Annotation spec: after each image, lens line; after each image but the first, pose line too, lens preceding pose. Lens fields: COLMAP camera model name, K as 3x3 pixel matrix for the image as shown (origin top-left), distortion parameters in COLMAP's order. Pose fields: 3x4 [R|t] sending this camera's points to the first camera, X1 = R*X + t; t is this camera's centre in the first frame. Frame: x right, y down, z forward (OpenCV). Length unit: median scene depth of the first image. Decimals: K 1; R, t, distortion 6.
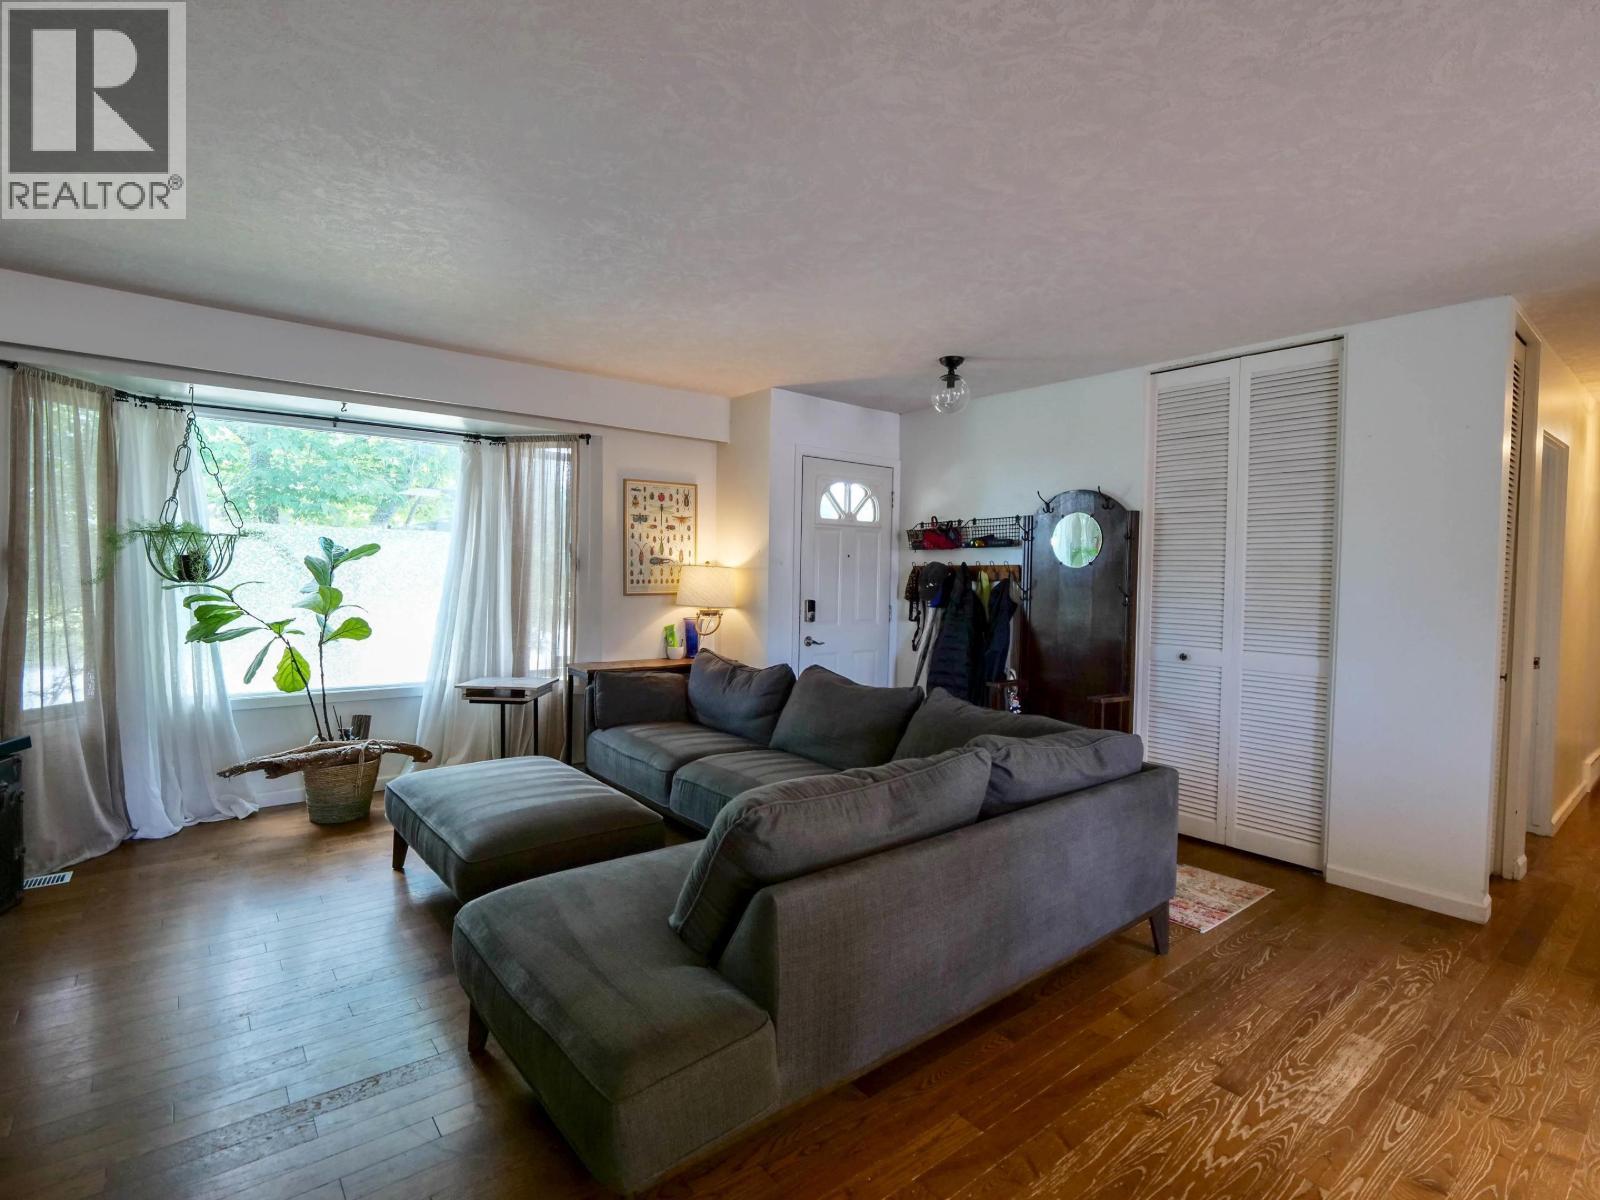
lens RADIAL K [[786.9, 0, 793.8], [0, 786.9, 592.0], [0, 0, 1]] dist [-0.014853, -0.000158]
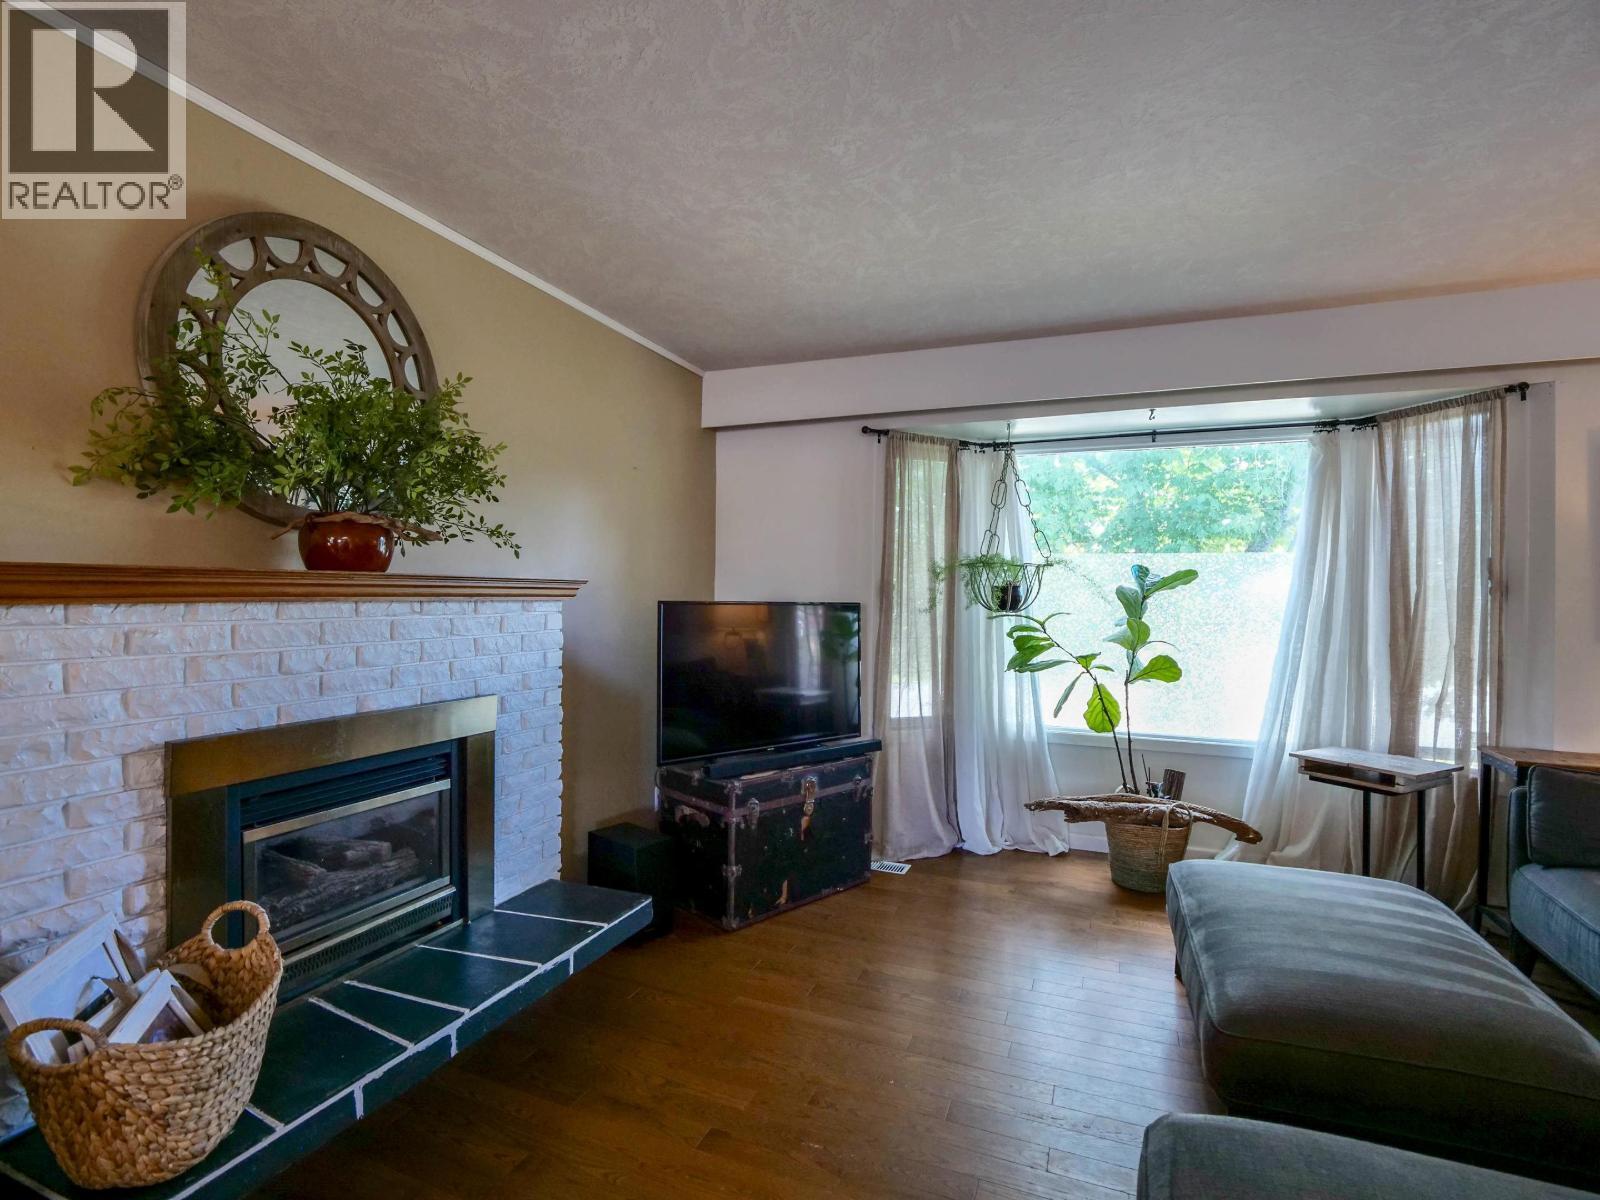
lens RADIAL K [[773.2, 0, 800.0], [0, 773.2, 600.0], [0, 0, 1]] dist [-0.013493, -0.000609]
pose [[0.484082, -0.012119, -0.874939, -0.012170], [-0.028252, 0.999166, -0.029471, 0.008238], [0.874567, 0.038984, 0.483336, 0.248156]]
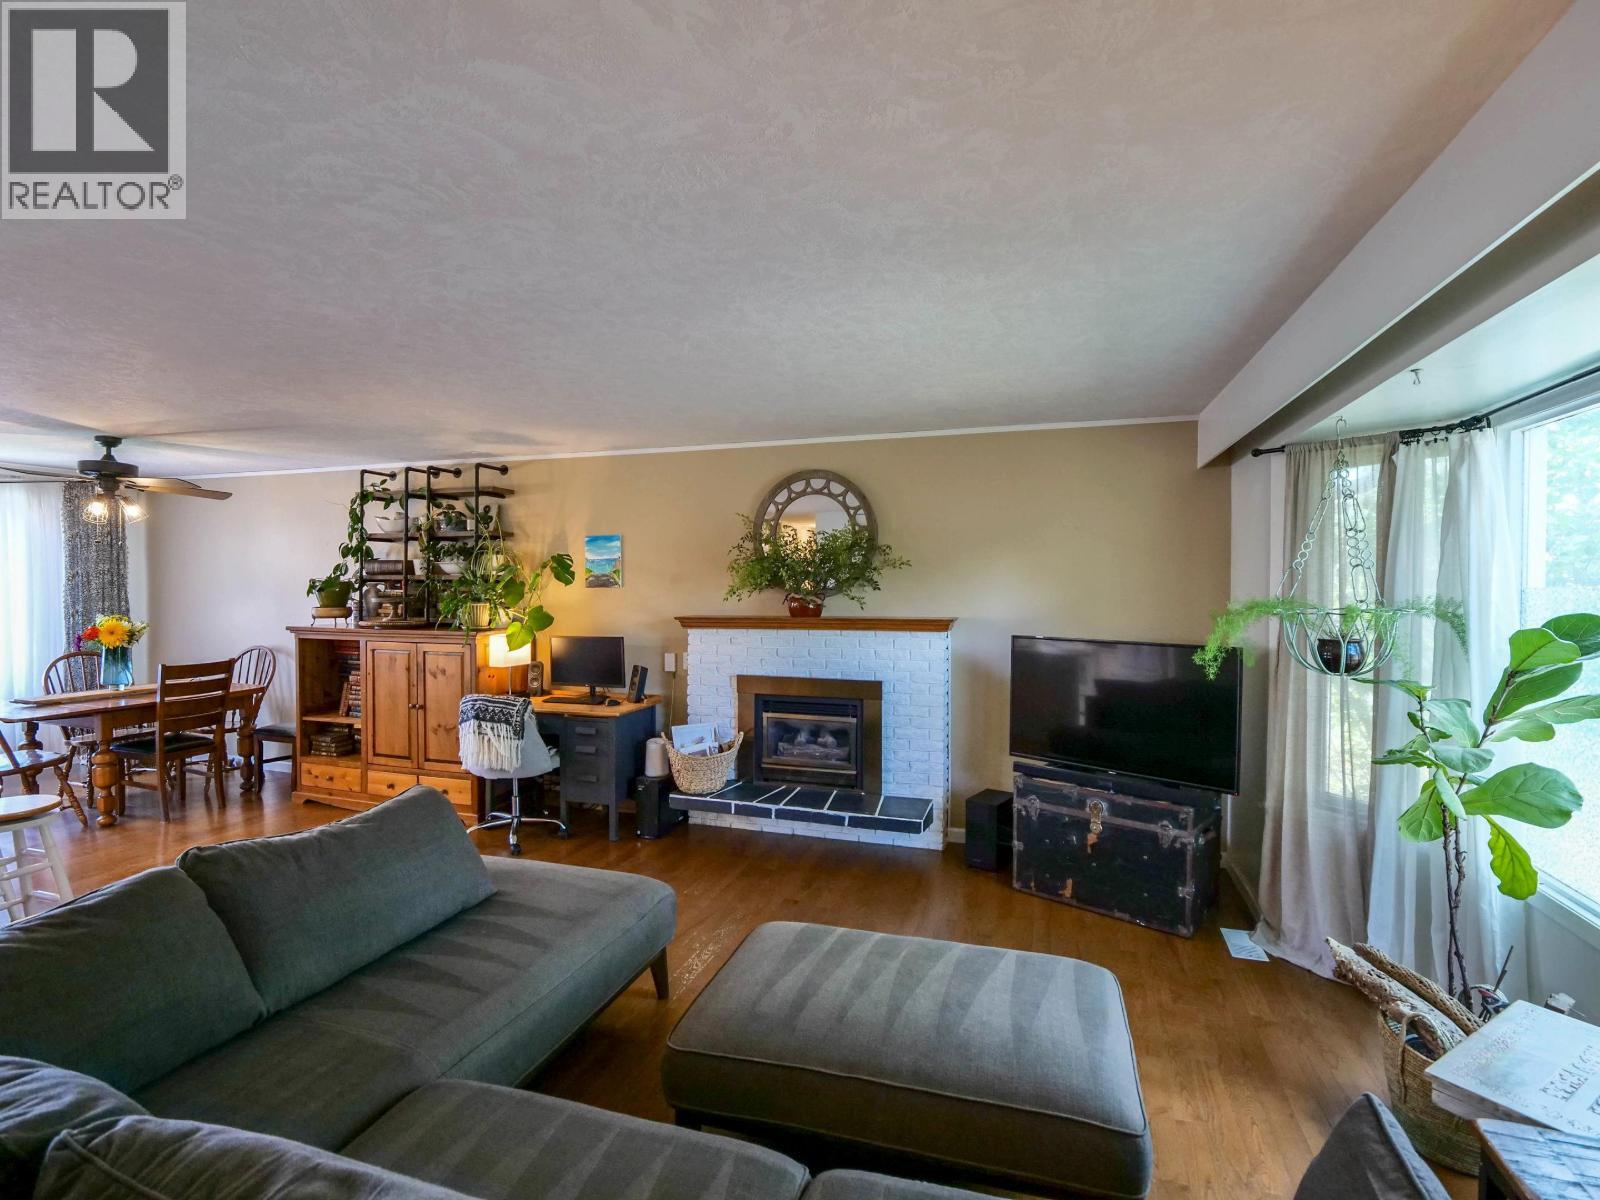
lens RADIAL K [[786.9, 0, 793.8], [0, 786.9, 592.0], [0, 0, 1]] dist [-0.014853, -0.000158]
pose [[-0.837144, -0.018427, -0.546673, 0.085053], [-0.038147, 0.998966, 0.024744, -0.083369], [0.545651, 0.041568, -0.836981, 1.234051]]
